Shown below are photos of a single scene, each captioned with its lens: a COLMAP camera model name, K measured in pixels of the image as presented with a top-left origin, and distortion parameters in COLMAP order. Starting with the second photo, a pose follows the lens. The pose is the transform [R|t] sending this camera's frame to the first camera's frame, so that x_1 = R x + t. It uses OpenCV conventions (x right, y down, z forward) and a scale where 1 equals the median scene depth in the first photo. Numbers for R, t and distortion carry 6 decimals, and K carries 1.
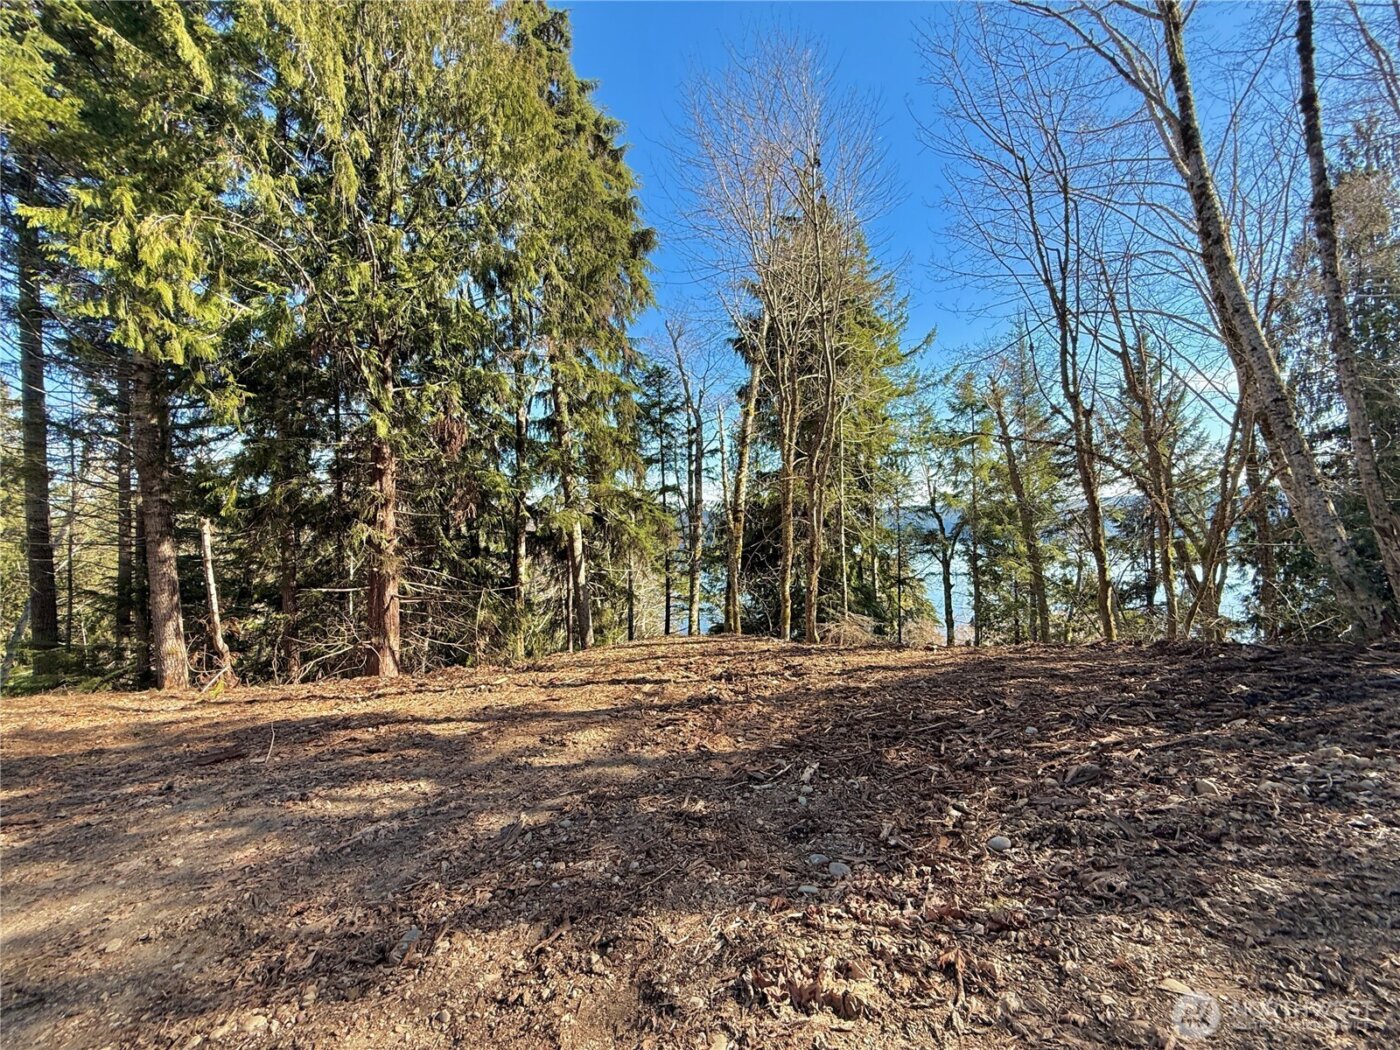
lens RADIAL K [[564.4, 0, 702.8], [0, 564.4, 524.4], [0, 0, 1]] dist [0.000540, 0.000199]
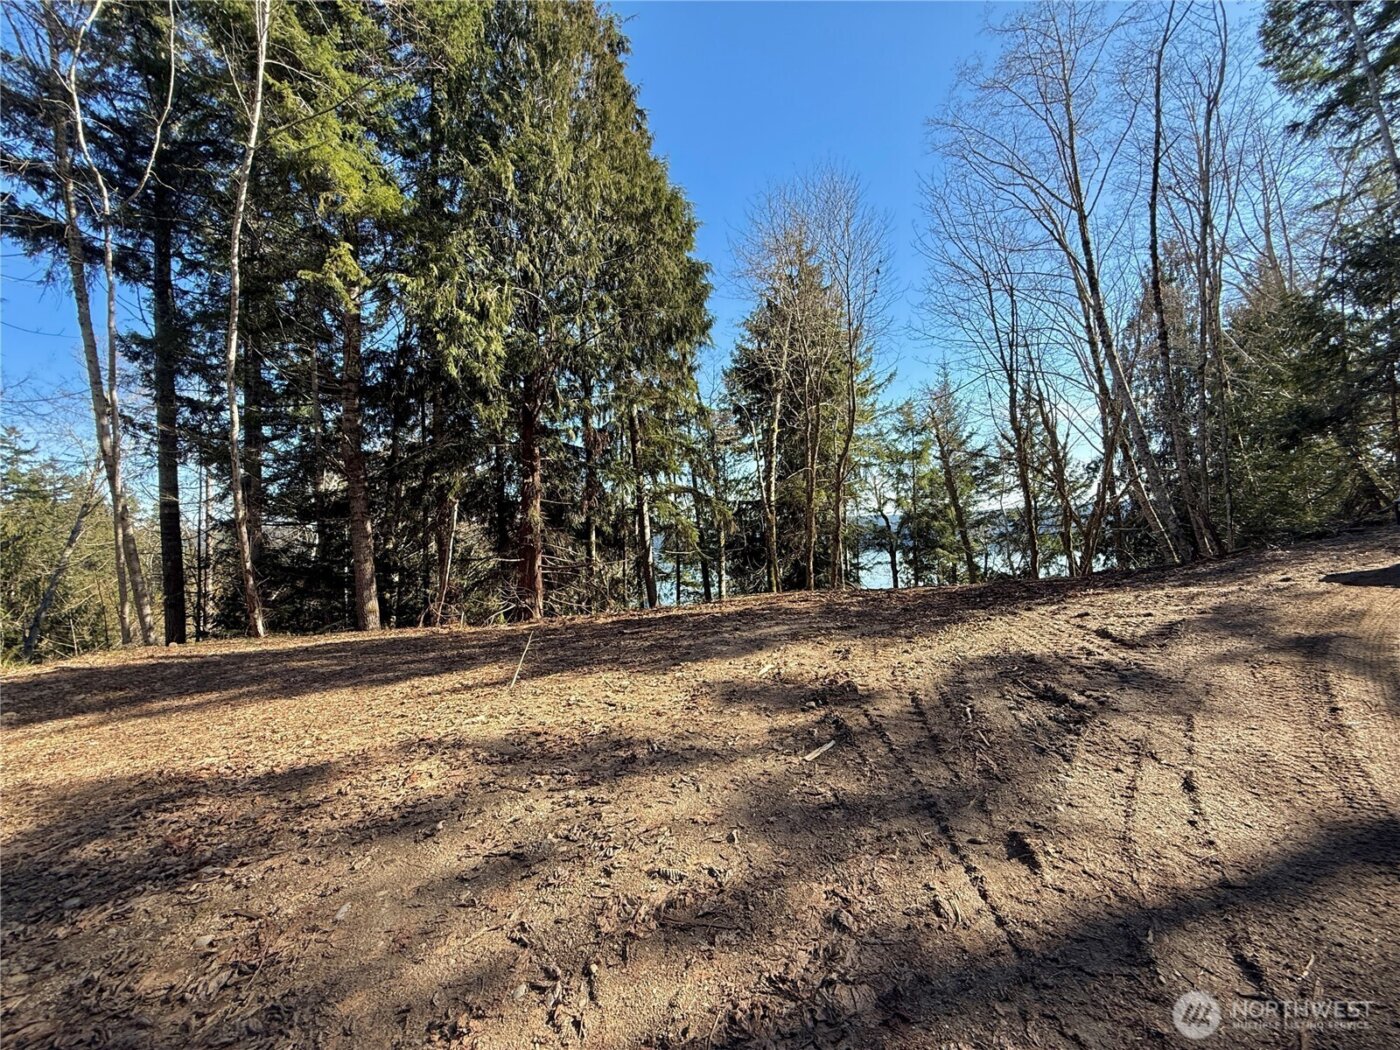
lens RADIAL K [[564.4, 0, 704.4], [0, 564.4, 524.5], [0, 0, 1]] dist [0.000540, 0.000199]
pose [[0.983629, 0.004264, 0.180157, -0.212634], [-0.000907, 0.999824, -0.018714, 0.028741], [-0.180205, 0.018244, 0.983460, -0.162255]]
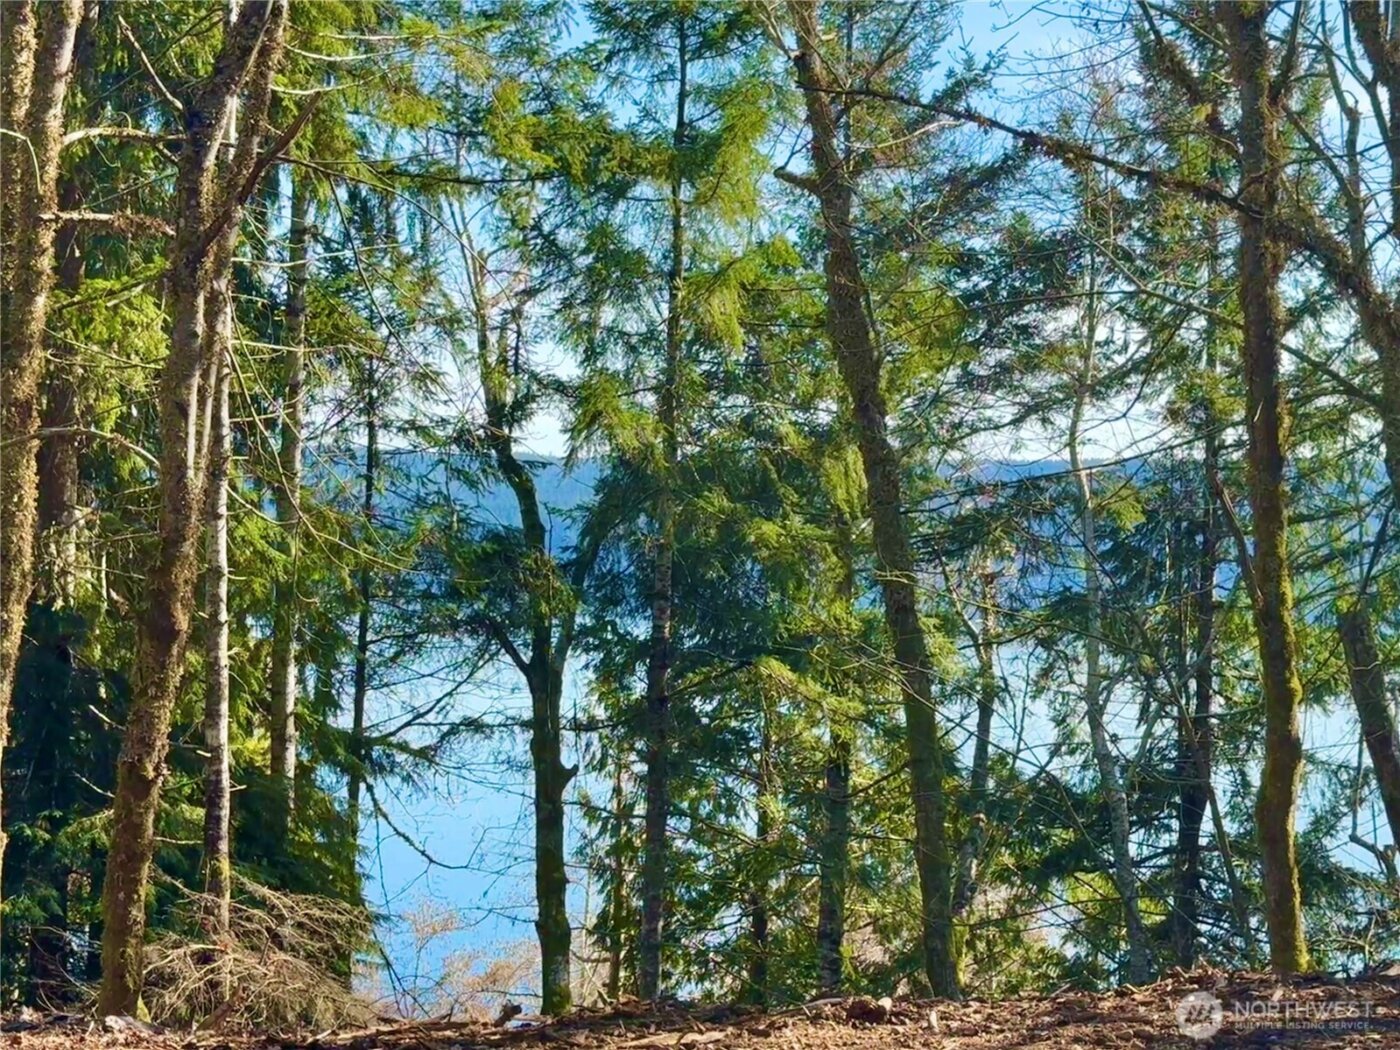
lens RADIAL K [[2596.3, 0, 701.5], [0, 2596.3, 525.5], [0, 0, 1]] dist [0.042374, 0.000000]
pose [[0.853059, 0.051658, 0.519252, -0.073754], [-0.053649, 0.998497, -0.011197, 0.015218], [-0.519050, -0.018306, 0.854548, 0.056411]]
